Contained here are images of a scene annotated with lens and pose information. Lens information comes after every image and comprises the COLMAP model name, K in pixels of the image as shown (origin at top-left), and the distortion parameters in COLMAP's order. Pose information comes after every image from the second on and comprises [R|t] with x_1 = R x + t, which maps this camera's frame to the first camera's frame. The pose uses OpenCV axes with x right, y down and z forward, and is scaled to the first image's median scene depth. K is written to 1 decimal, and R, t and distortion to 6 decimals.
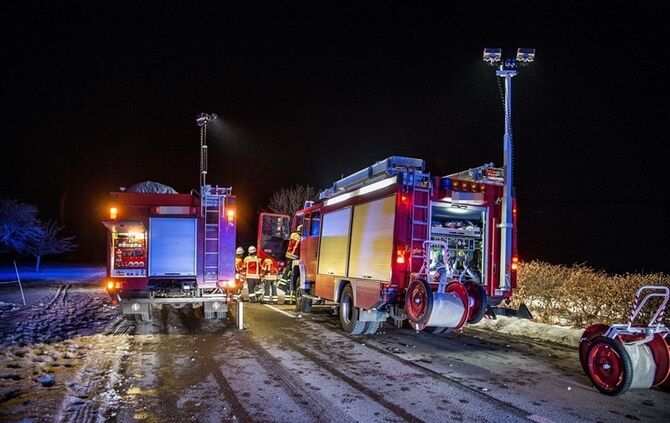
lens RADIAL K [[476.0, 0, 335.0], [0, 476.0, 211.5], [0, 0, 1]] dist [-0.083777, -0.000320]
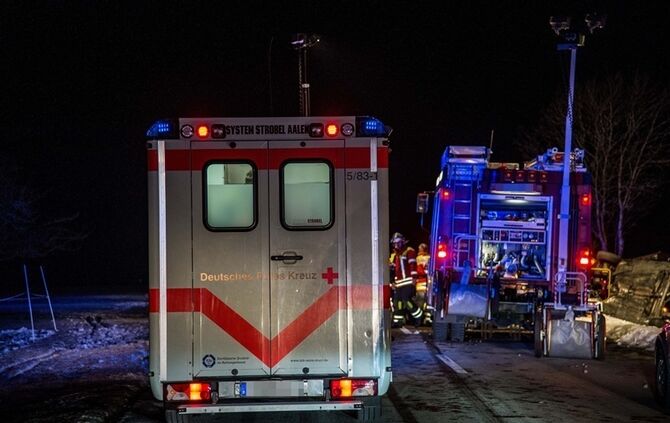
lens RADIAL K [[2034.2, 0, 335.0], [0, 2034.2, 211.5], [0, 0, 1]] dist [1.275334, 0.219492]
pose [[0.934431, -0.022569, -0.355429, 1.363673], [0.048763, 0.996699, 0.064911, -0.263099], [0.352791, -0.077987, 0.932447, -2.914753]]
